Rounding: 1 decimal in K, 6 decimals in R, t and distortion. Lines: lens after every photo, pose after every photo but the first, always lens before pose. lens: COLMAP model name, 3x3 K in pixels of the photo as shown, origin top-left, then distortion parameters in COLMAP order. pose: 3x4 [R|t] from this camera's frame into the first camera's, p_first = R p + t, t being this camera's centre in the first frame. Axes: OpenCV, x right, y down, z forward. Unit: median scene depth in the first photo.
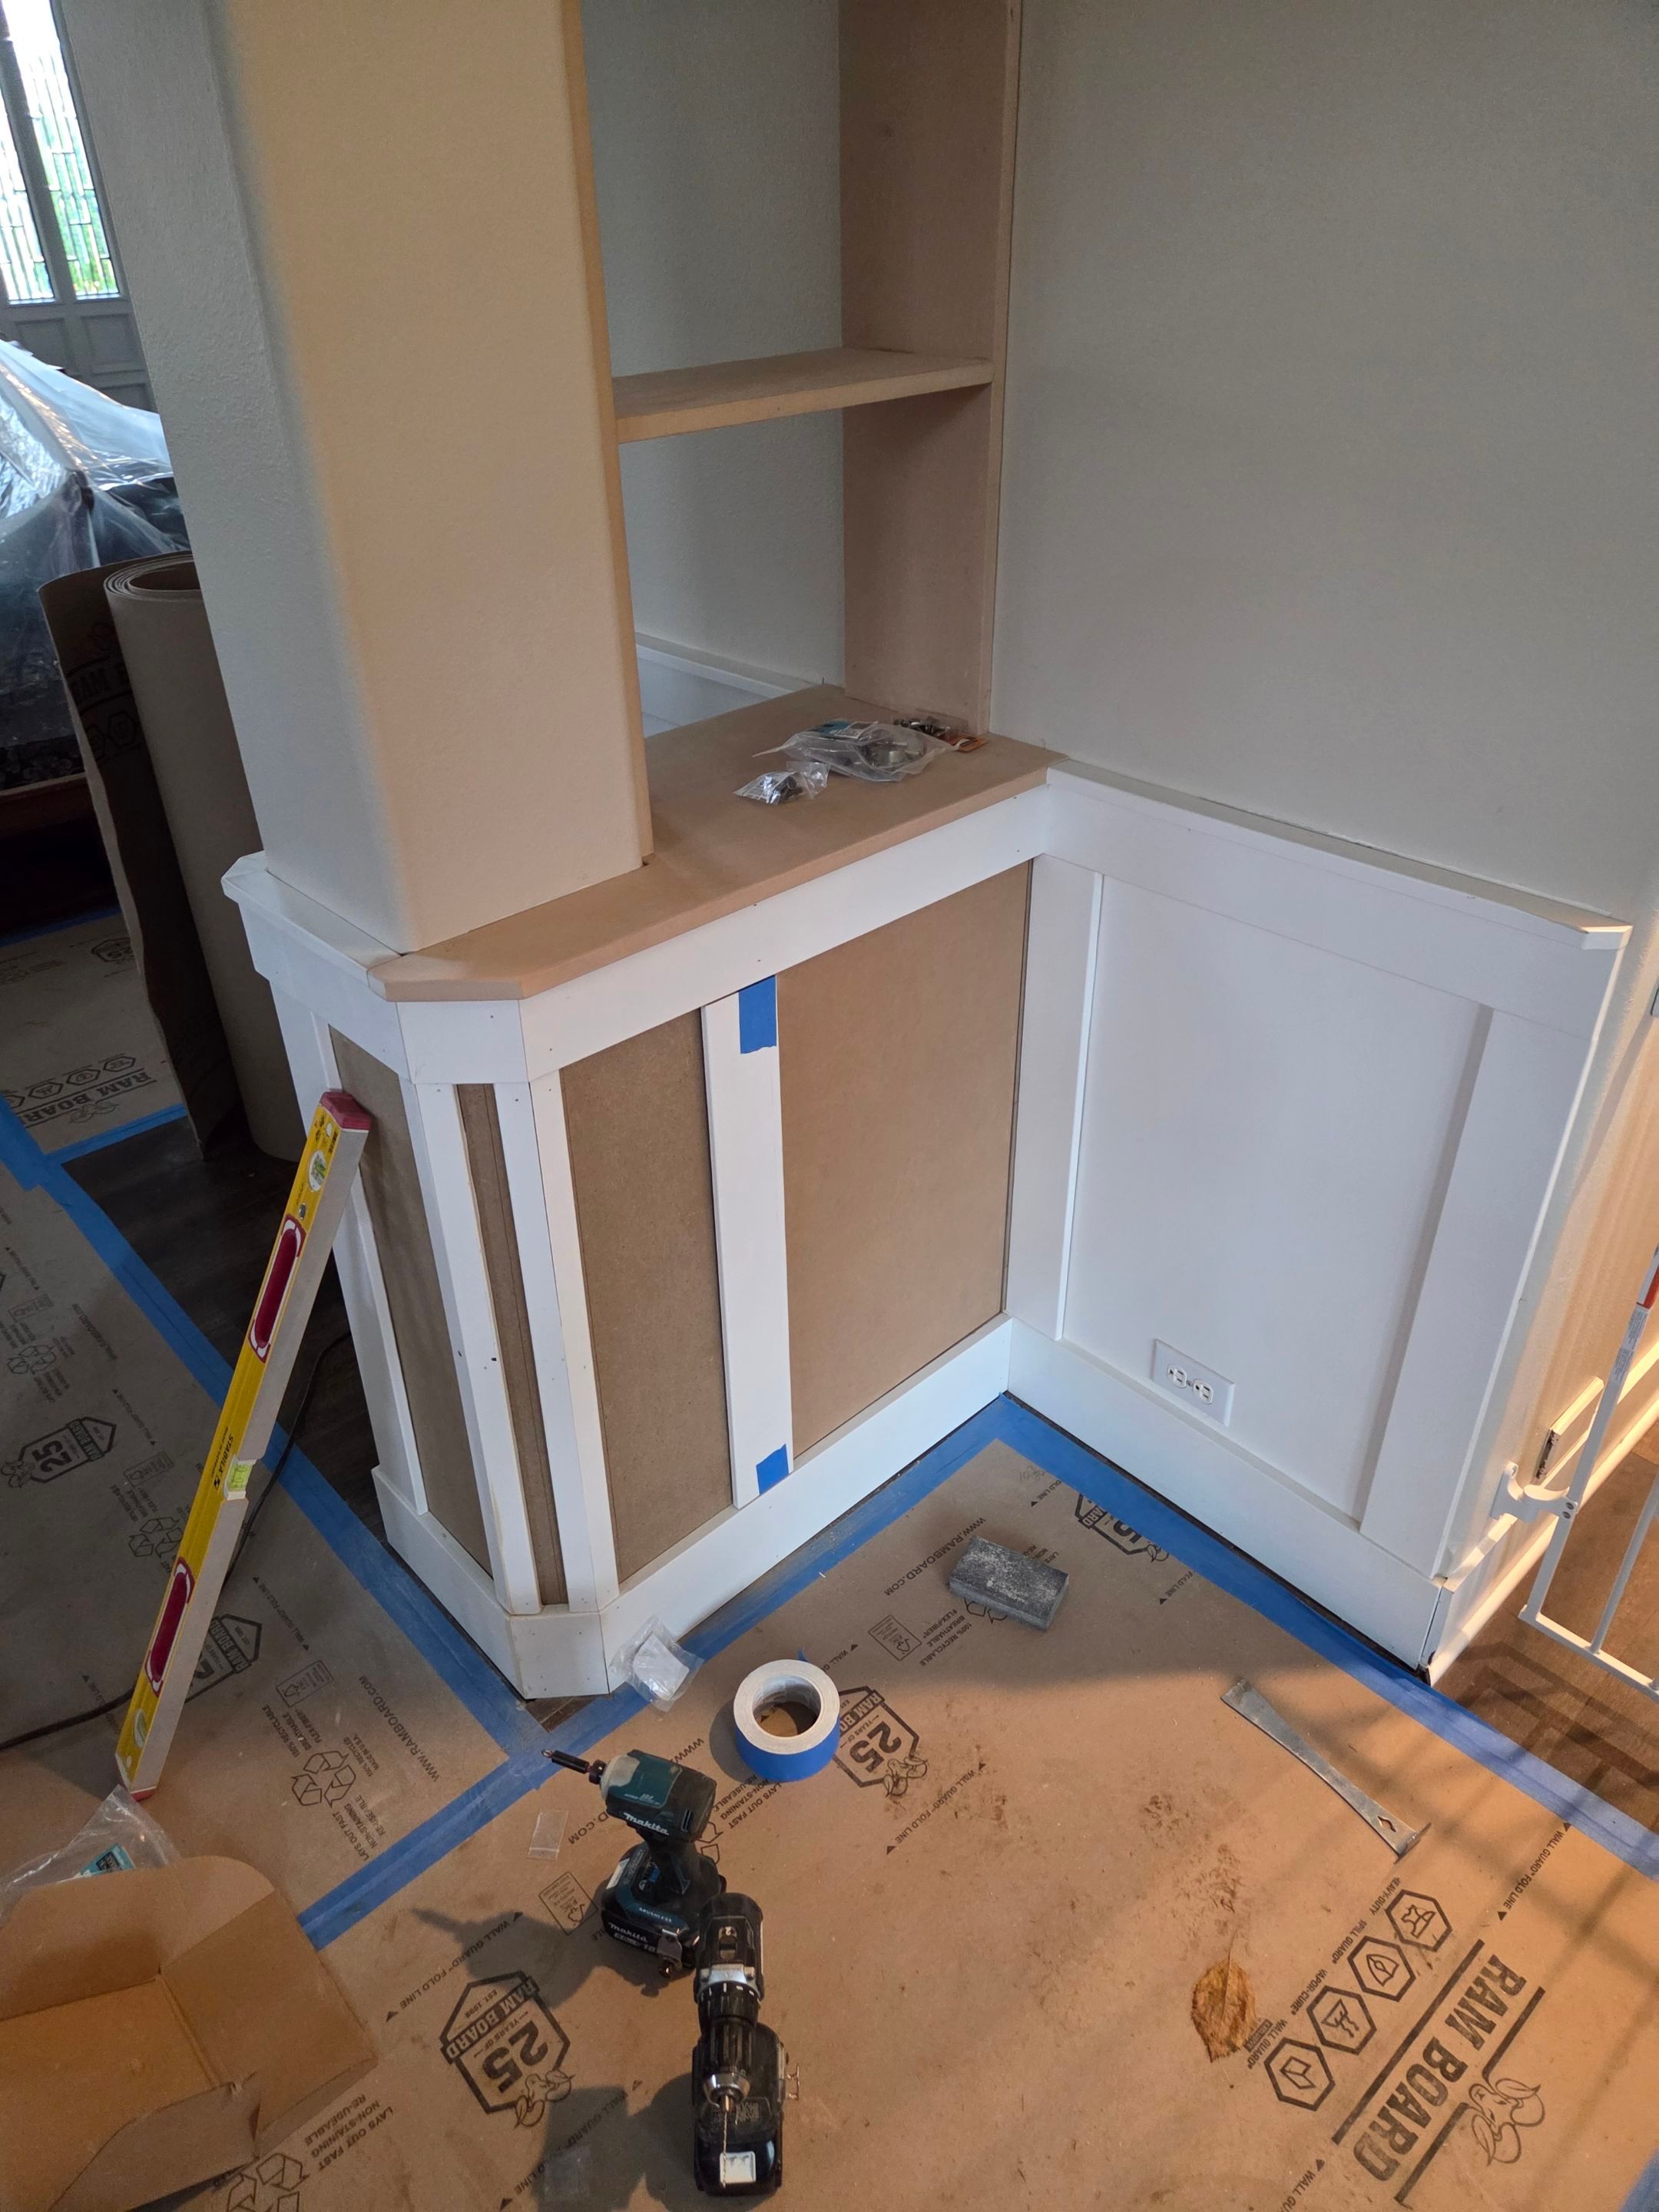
lens RADIAL K [[1503.4, 0, 819.6], [0, 1503.4, 1103.7], [0, 0, 1]] dist [0.053085, -0.028388]
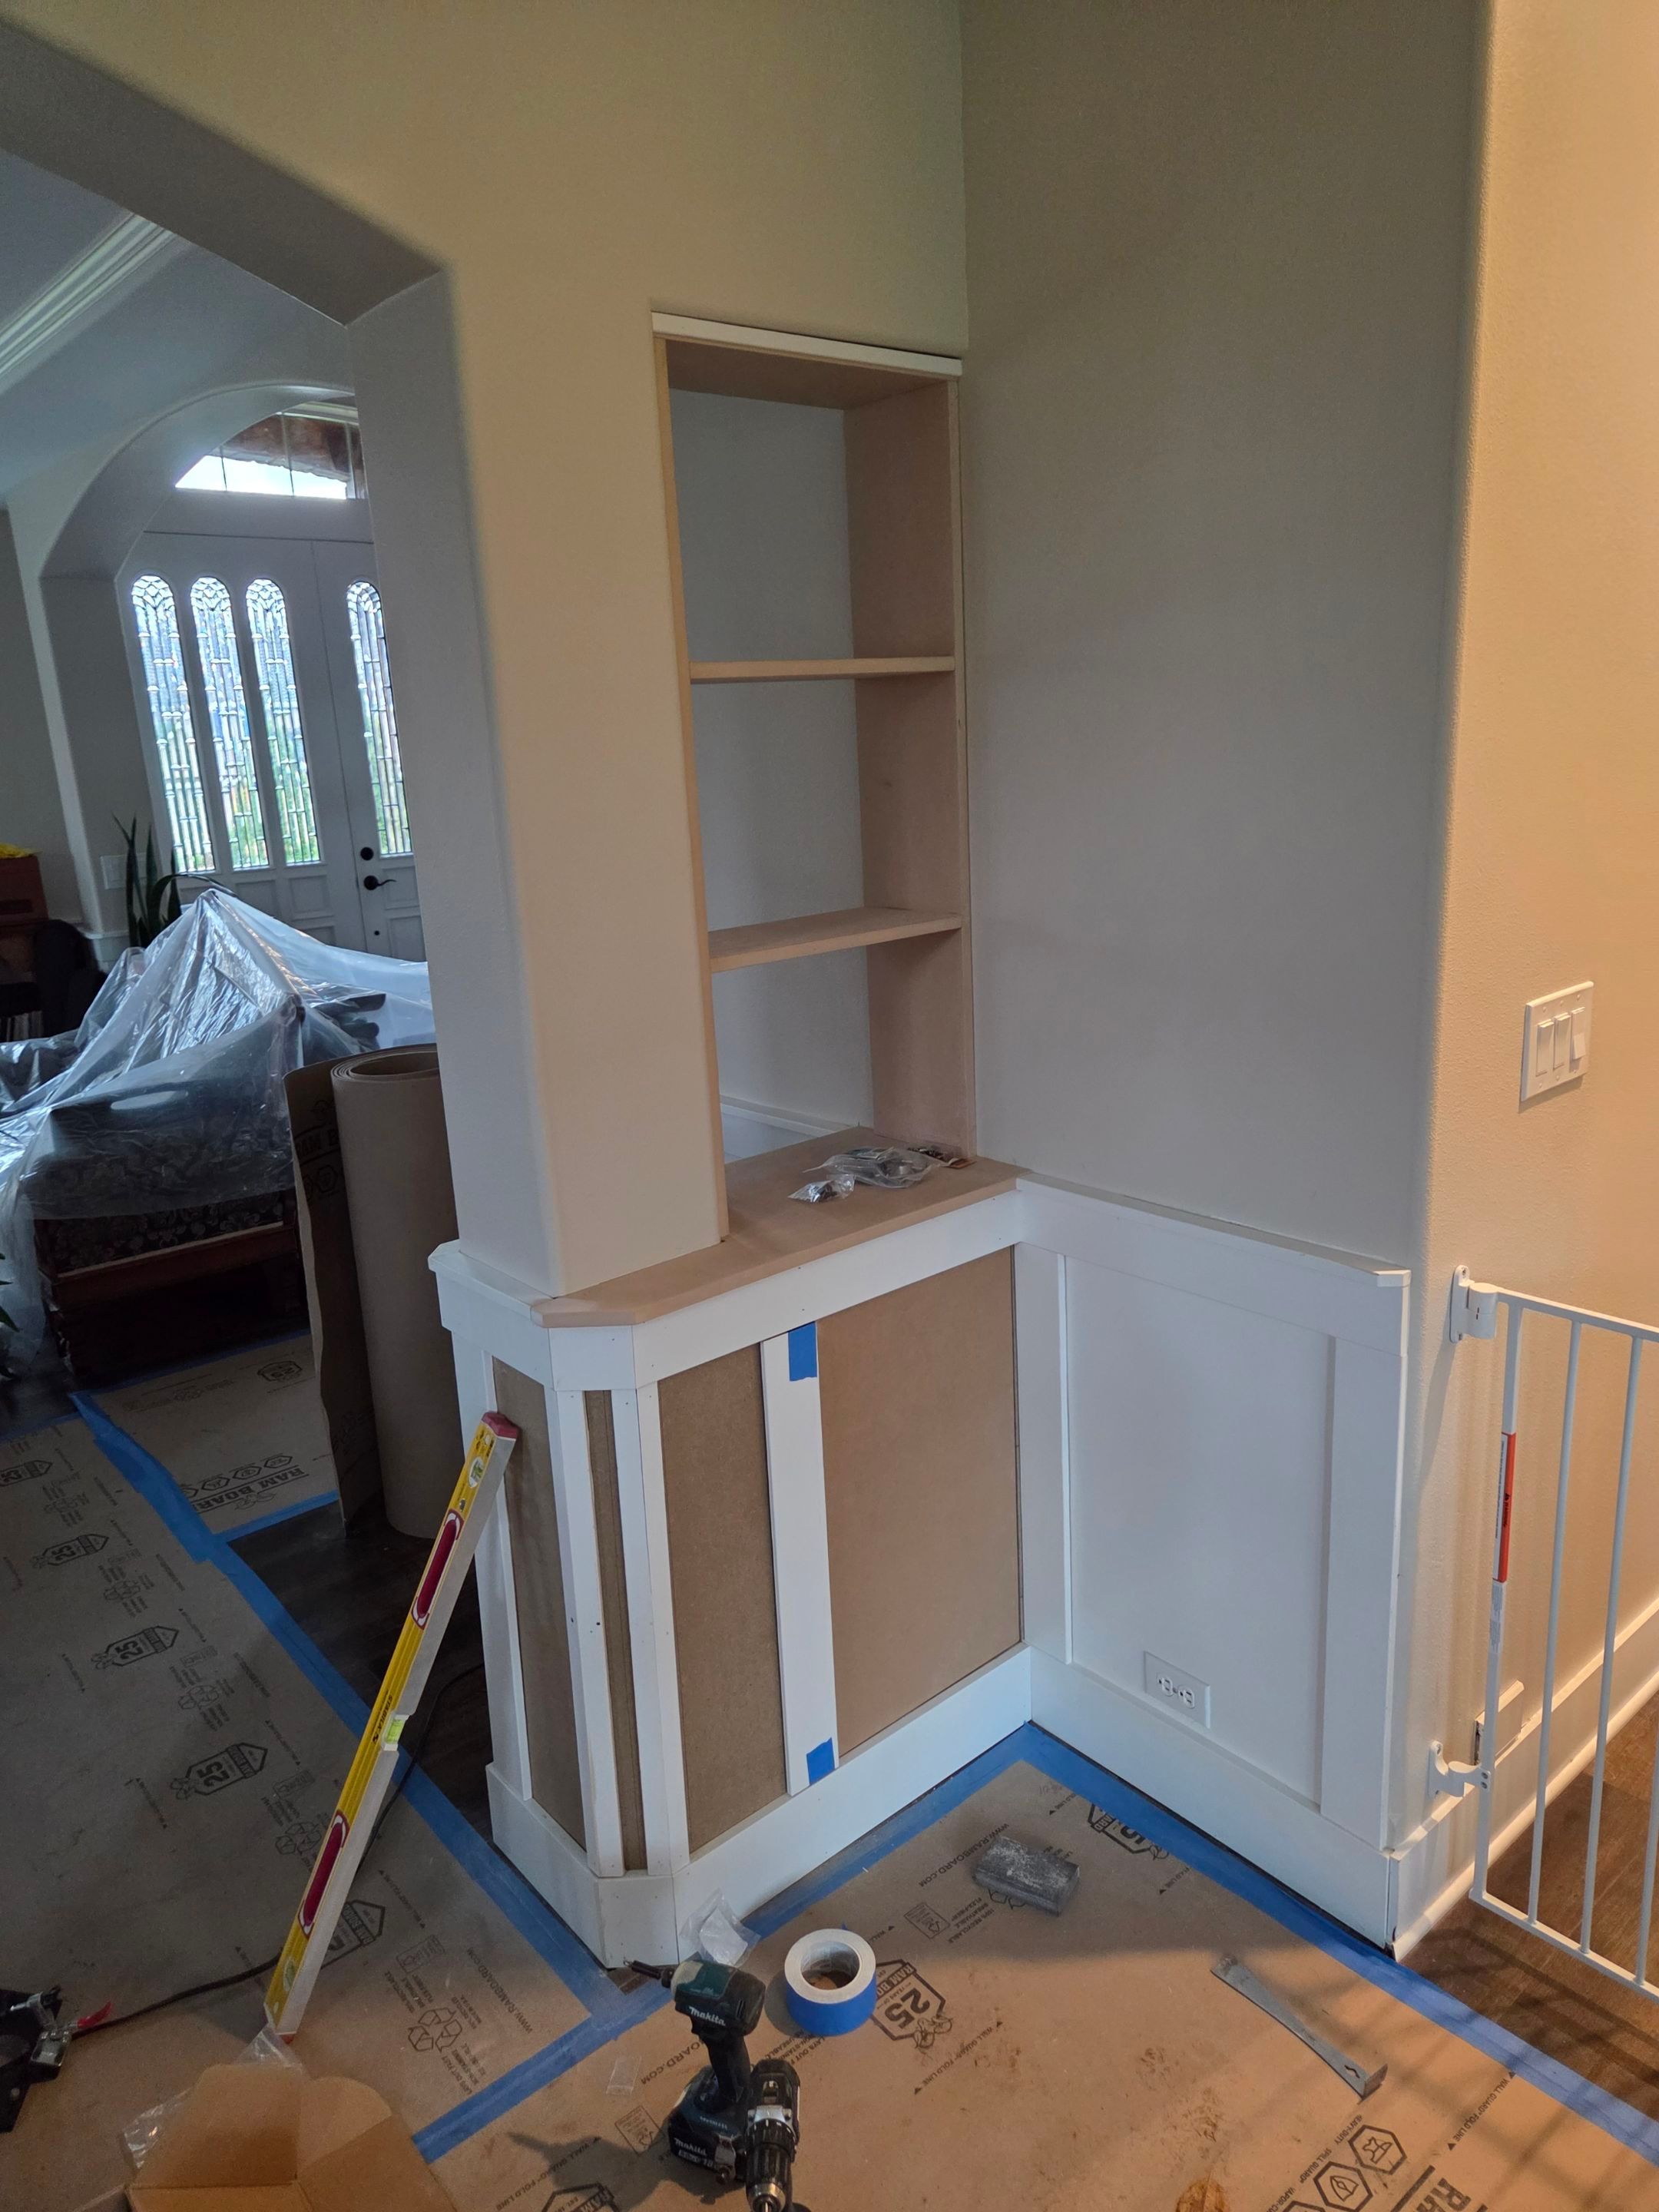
lens RADIAL K [[1503.4, 0, 822.4], [0, 1503.4, 1105.4], [0, 0, 1]] dist [0.053085, -0.028388]
pose [[0.998422, -0.017501, -0.053360, 0.046618], [0.000479, 0.952817, -0.303546, 0.123569], [0.056154, 0.303041, 0.951322, -0.316150]]
